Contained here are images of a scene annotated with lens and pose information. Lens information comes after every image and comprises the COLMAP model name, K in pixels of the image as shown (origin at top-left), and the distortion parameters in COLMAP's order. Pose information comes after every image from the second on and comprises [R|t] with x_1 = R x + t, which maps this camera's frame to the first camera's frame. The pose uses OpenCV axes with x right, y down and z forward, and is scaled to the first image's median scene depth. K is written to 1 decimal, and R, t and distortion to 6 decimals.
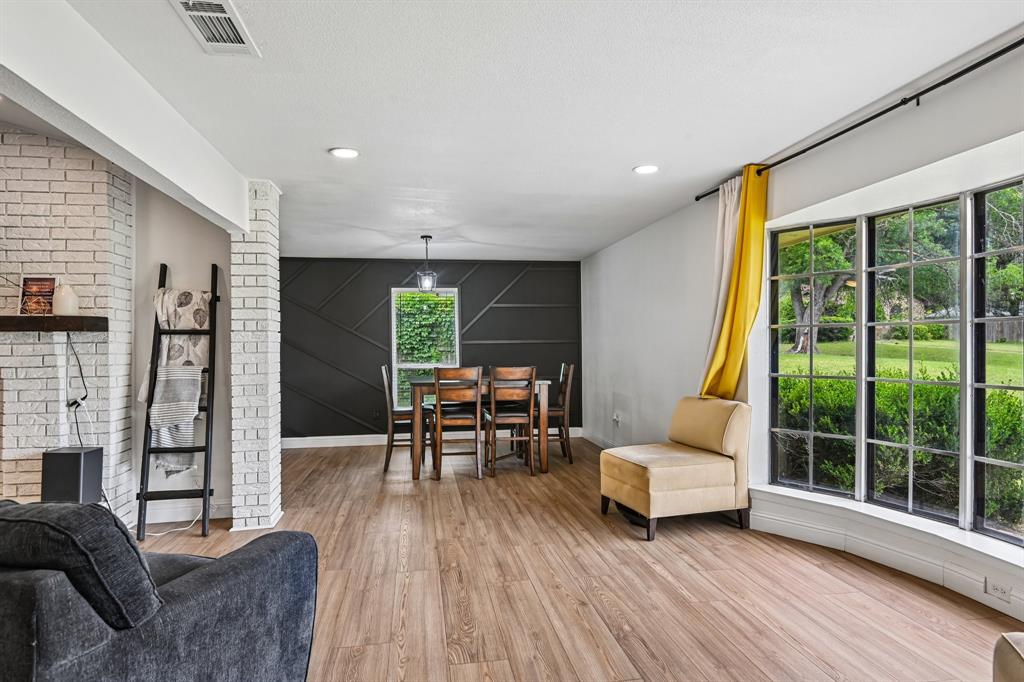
lens RADIAL K [[589.9, 0, 512.5], [0, 589.9, 341.5], [0, 0, 1]] dist [0.013748, -0.010837]
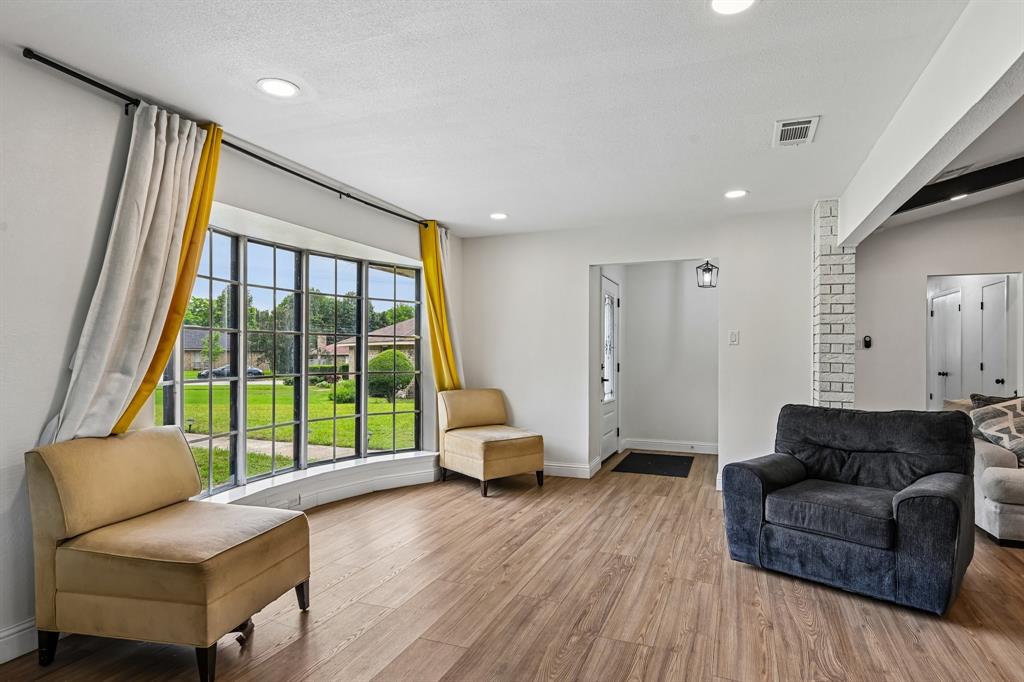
lens RADIAL K [[569.5, 0, 516.9], [0, 569.5, 350.3], [0, 0, 1]] dist [-0.002167, 0.000519]
pose [[-0.860440, 0.004587, 0.509531, -0.500326], [-0.002705, 0.999904, -0.013569, 0.029419], [-0.509544, -0.013054, -0.860346, 2.055219]]
